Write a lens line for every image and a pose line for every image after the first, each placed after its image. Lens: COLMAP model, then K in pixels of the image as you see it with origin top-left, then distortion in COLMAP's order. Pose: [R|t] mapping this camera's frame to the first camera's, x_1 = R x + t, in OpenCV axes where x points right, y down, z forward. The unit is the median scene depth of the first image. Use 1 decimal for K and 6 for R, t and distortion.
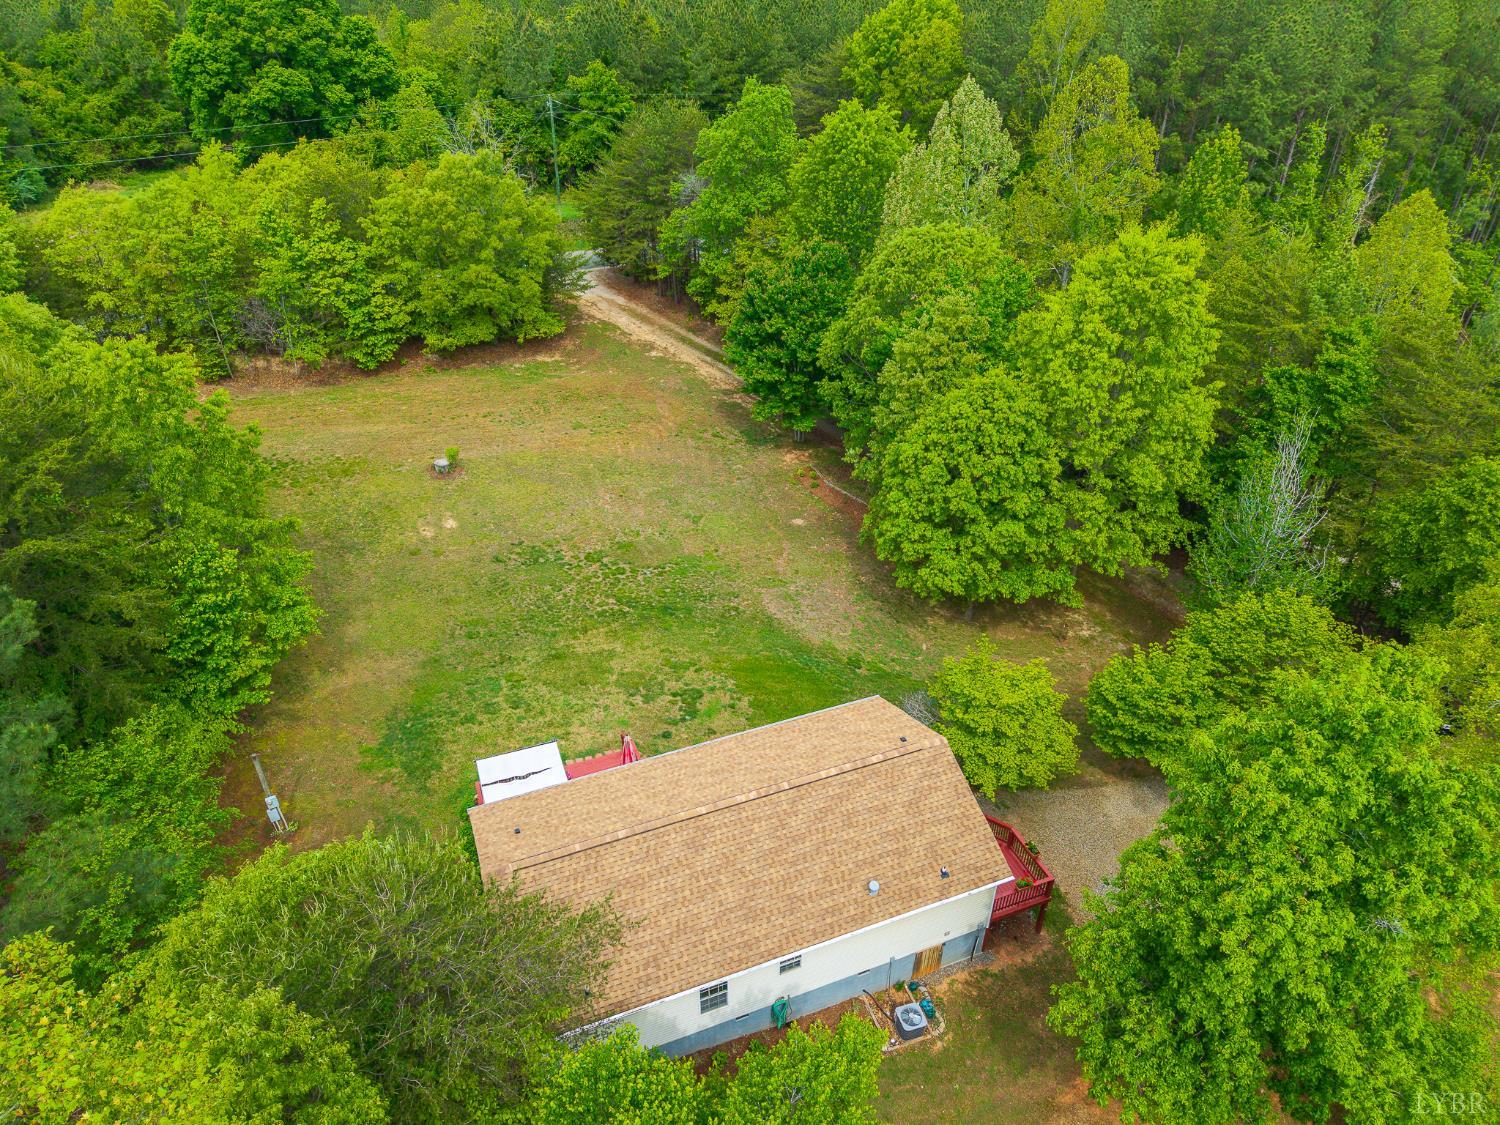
lens RADIAL K [[1034.1, 0, 799.4], [0, 1034.1, 563.1], [0, 0, 1]] dist [0.007035, -0.004388]
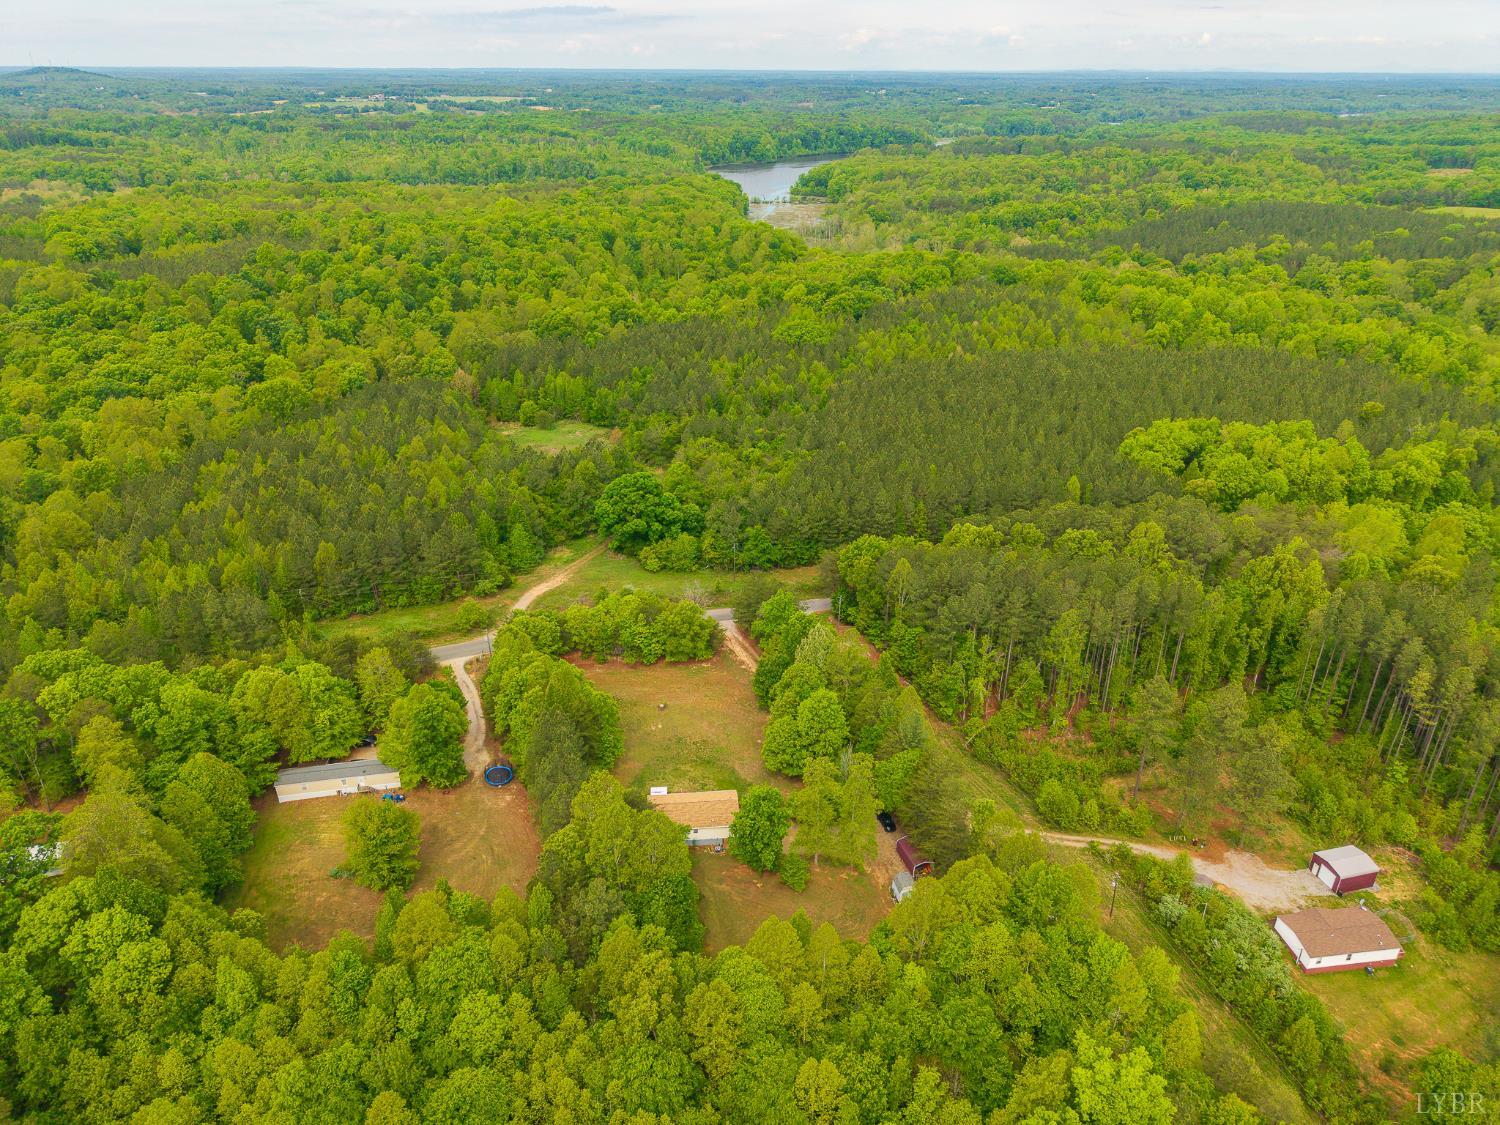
lens RADIAL K [[1034.1, 0, 799.4], [0, 1034.1, 563.1], [0, 0, 1]] dist [0.007035, -0.004388]
pose [[0.962859, 0.122501, -0.240617, 0.894942], [-0.153791, 0.981291, -0.115828, -0.248413], [0.221926, 0.148531, 0.963684, -2.358206]]
